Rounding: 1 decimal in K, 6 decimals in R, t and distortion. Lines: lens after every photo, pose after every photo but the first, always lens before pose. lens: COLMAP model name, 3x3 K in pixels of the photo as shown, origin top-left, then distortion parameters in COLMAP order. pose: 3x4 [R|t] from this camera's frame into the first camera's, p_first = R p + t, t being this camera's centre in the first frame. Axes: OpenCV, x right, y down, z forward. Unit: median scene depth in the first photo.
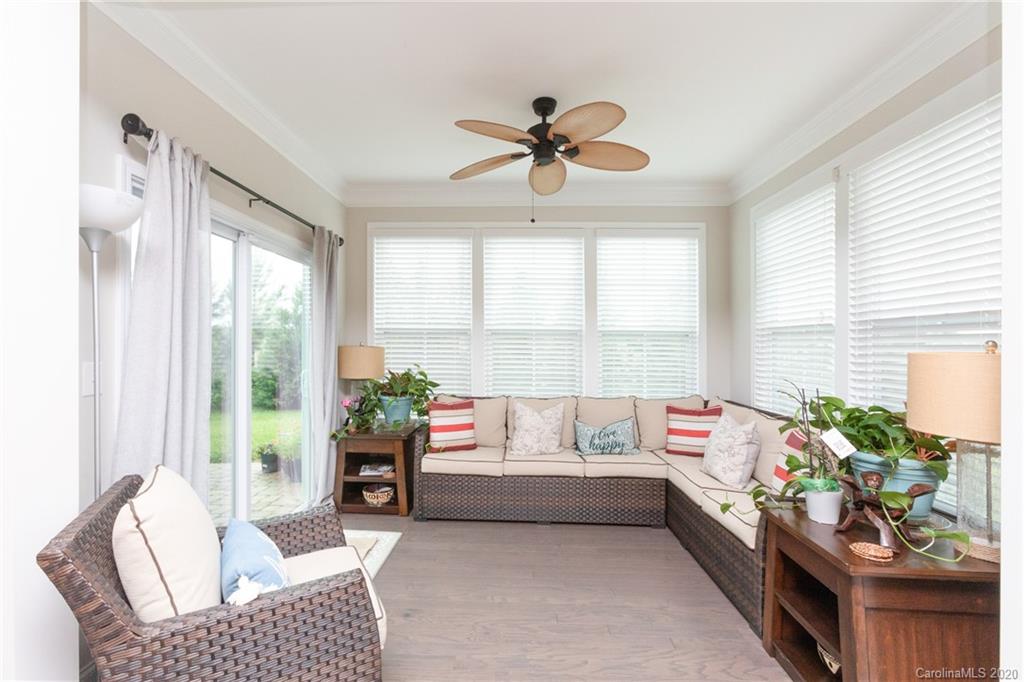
lens RADIAL K [[457.8, 0, 492.6], [0, 457.8, 341.2], [0, 0, 1]] dist [-0.000165, -0.000001]
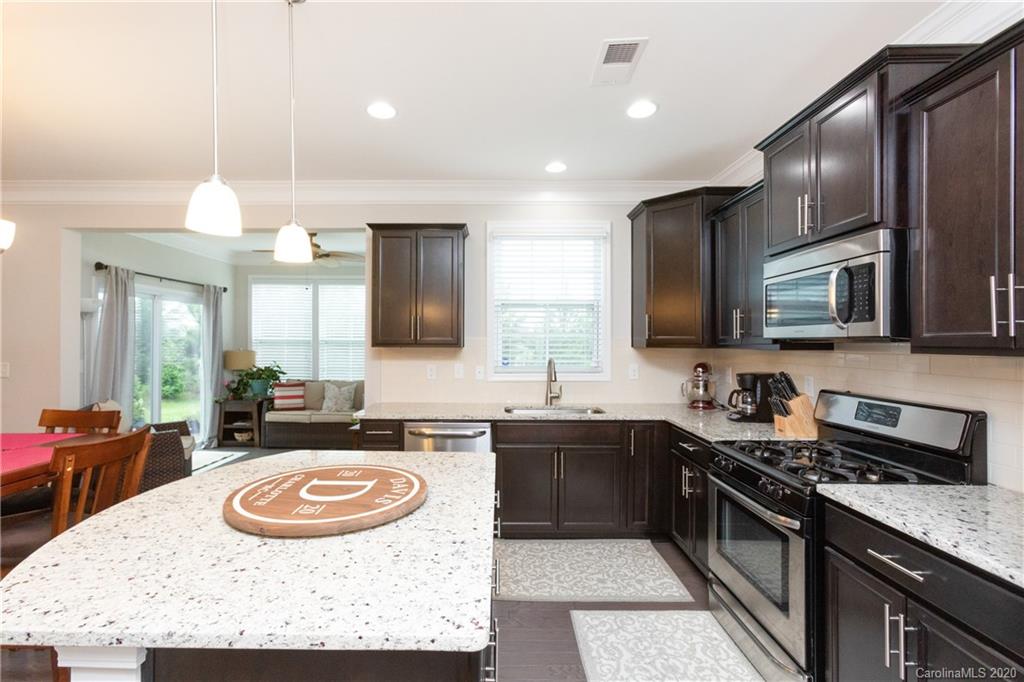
lens RADIAL K [[475.4, 0, 495.6], [0, 475.4, 333.9], [0, 0, 1]] dist [0.027961, -0.000023]
pose [[0.999656, 0.004064, 0.025930, 0.655161], [-0.003784, 0.999934, -0.010823, -0.036206], [-0.025972, 0.010721, 0.999605, -0.849947]]
